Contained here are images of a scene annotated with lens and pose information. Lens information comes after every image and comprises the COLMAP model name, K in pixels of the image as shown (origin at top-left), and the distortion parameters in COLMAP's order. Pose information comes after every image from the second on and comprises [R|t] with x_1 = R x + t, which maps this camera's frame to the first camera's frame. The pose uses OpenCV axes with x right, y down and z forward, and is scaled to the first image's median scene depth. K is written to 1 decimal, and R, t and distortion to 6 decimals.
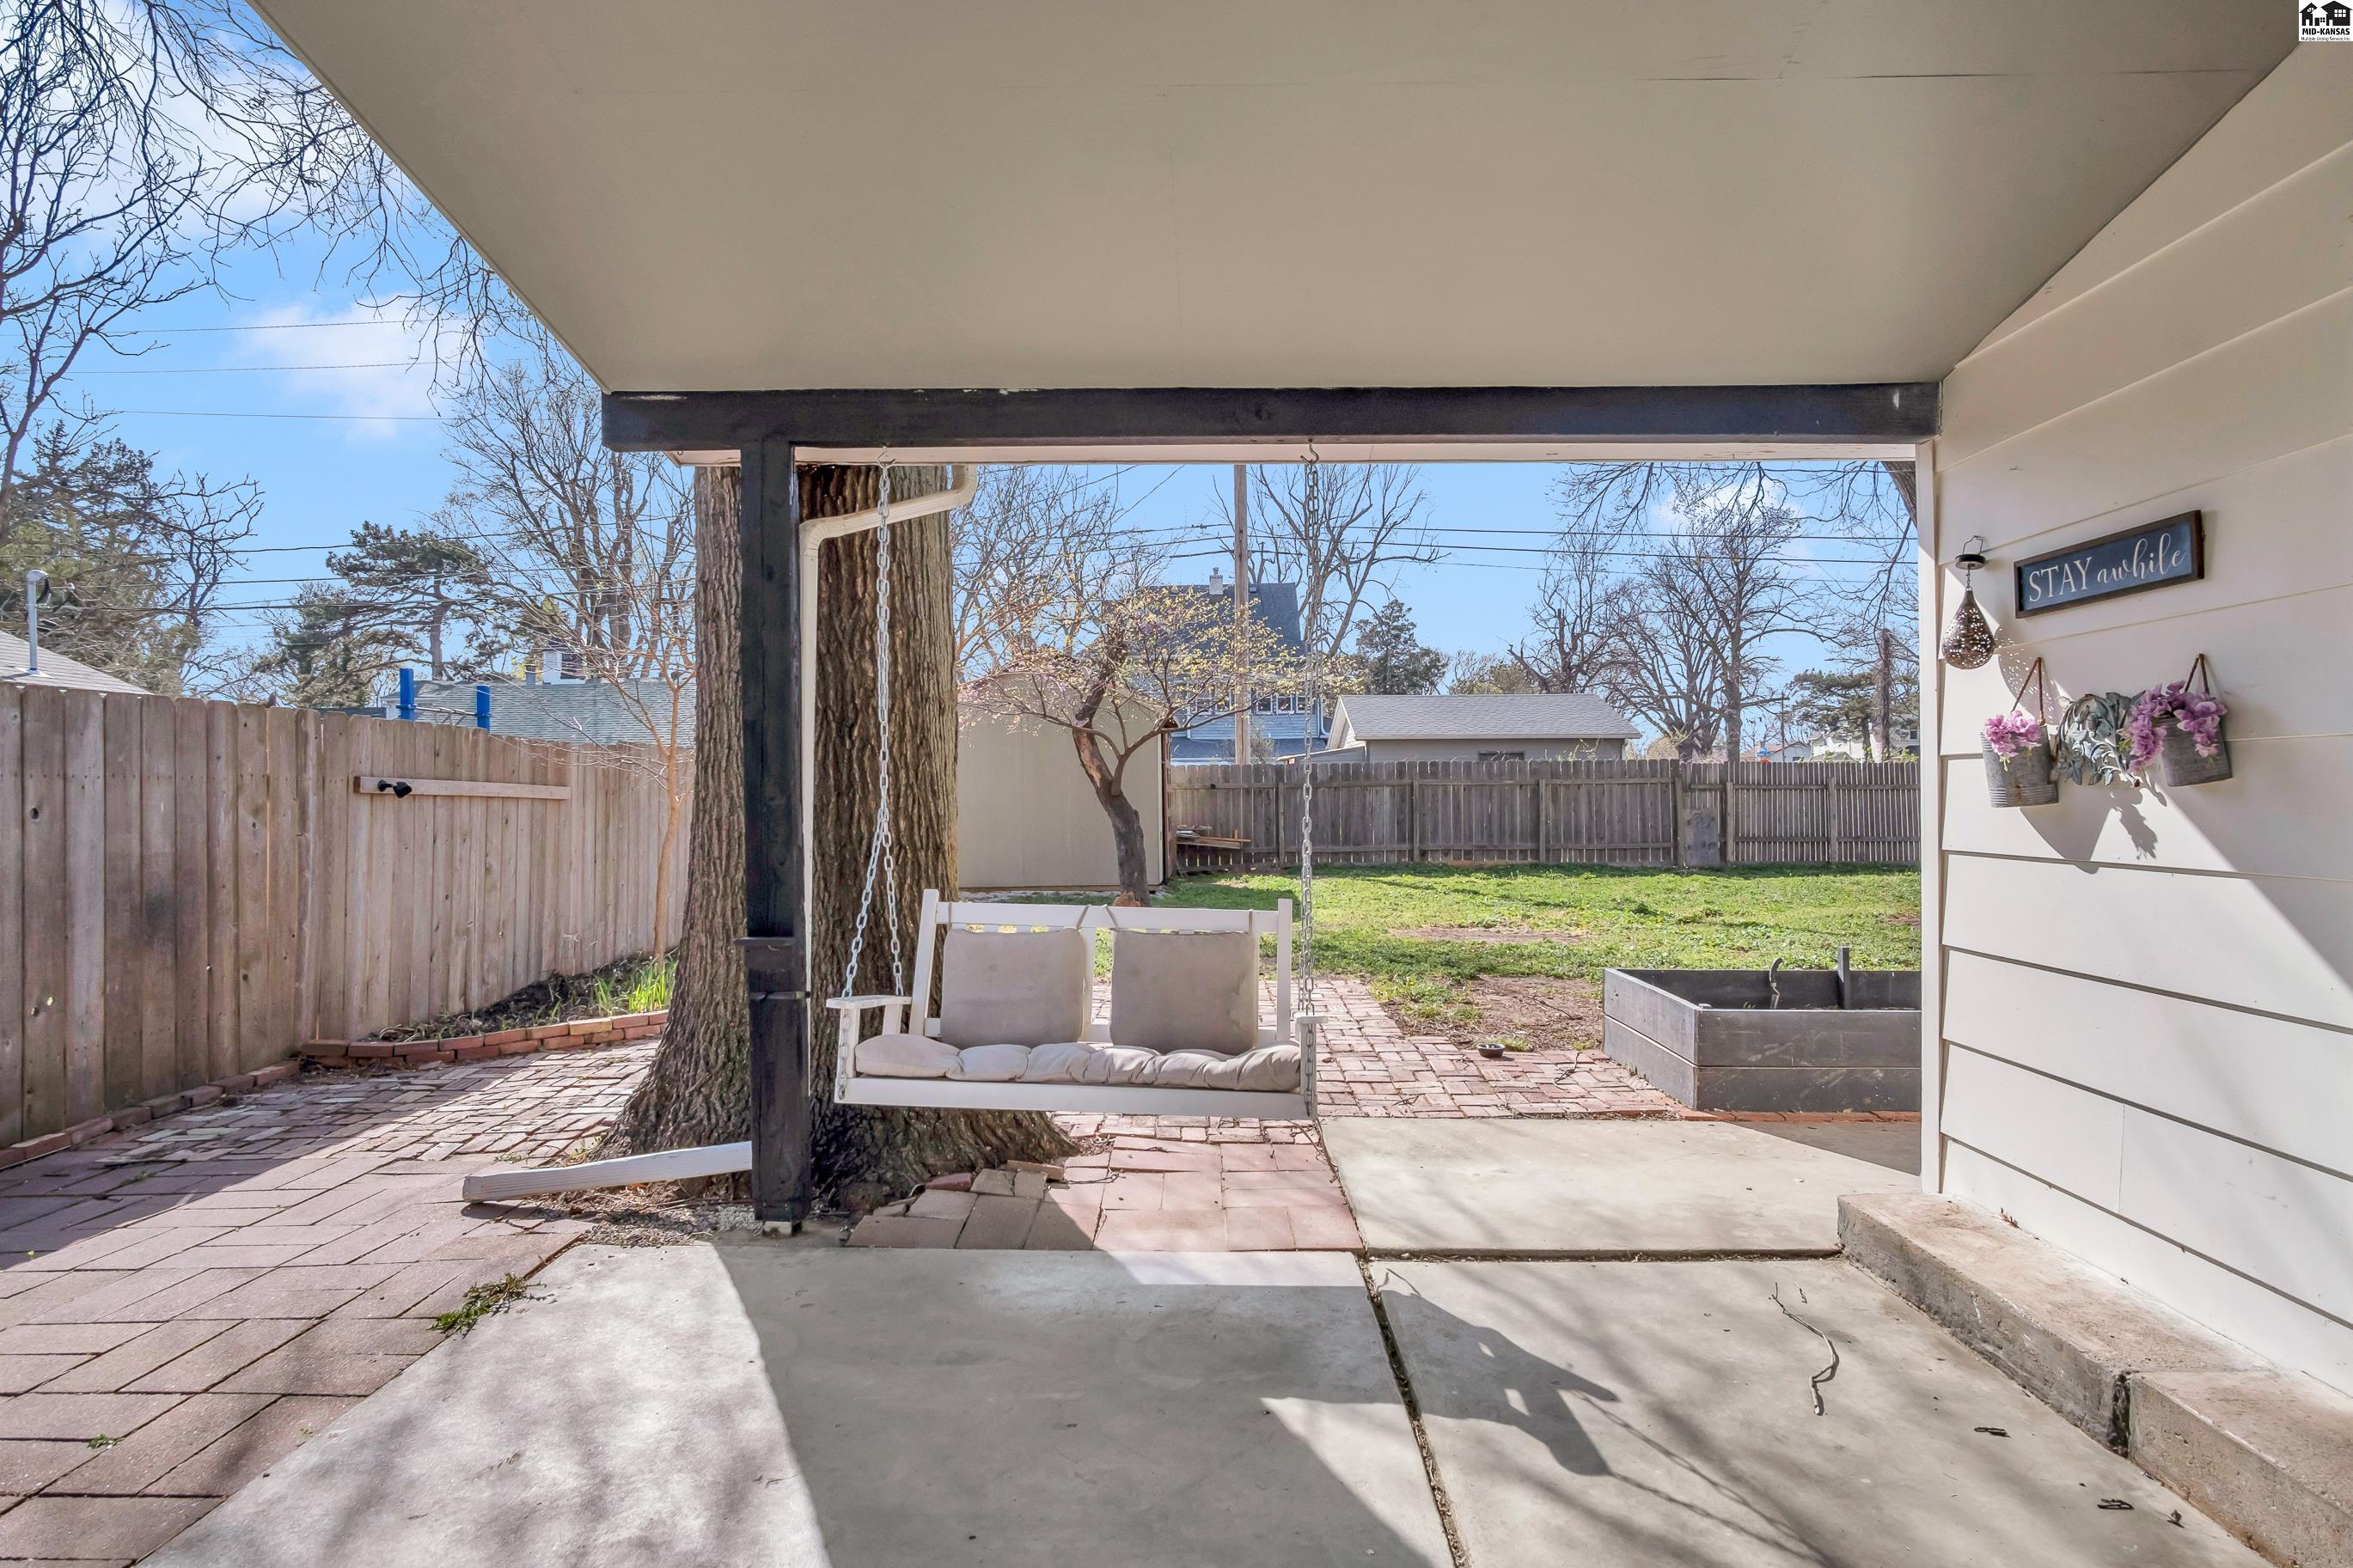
lens RADIAL K [[1248.0, 0, 1180.0], [0, 1248.0, 776.7], [0, 0, 1]] dist [-0.001814, 0.000269]
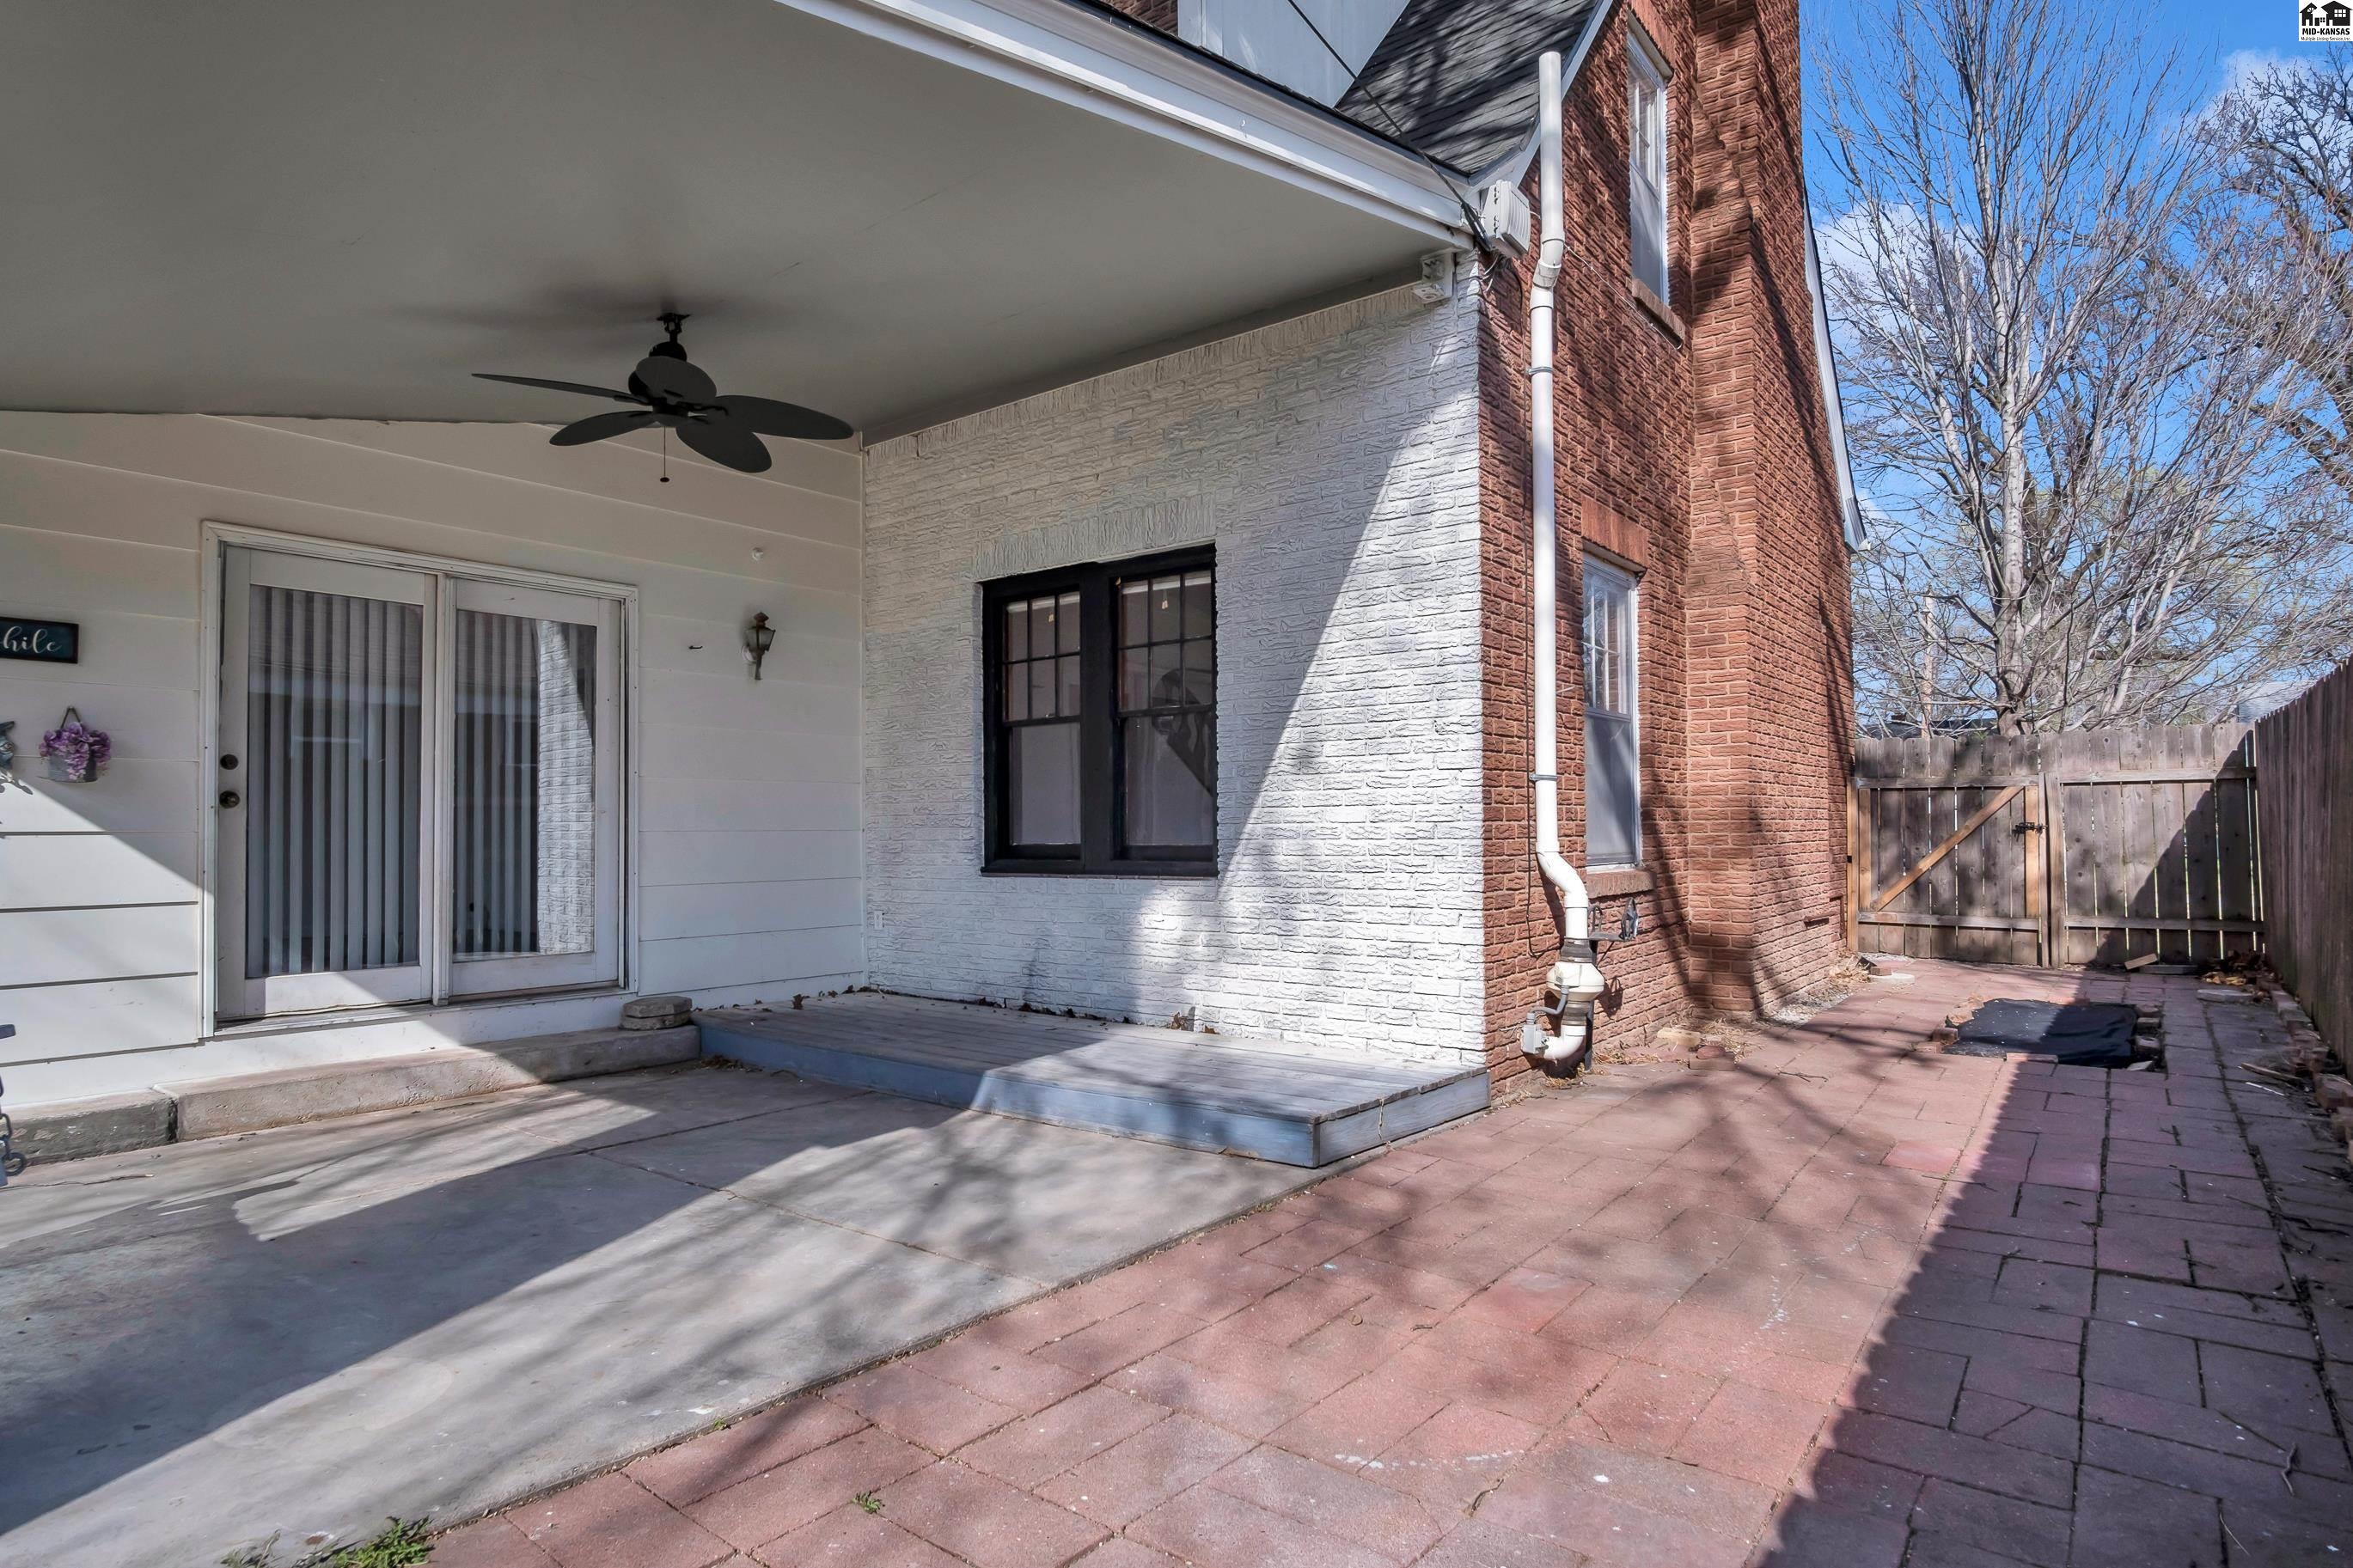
lens RADIAL K [[1248.0, 0, 1180.0], [0, 1248.0, 776.7], [0, 0, 1]] dist [-0.001814, 0.000269]
pose [[-0.784277, 0.033015, 0.619532, -1.503604], [0.007966, 0.999037, -0.043154, 0.088605], [-0.620360, -0.028909, -0.783784, 1.452924]]
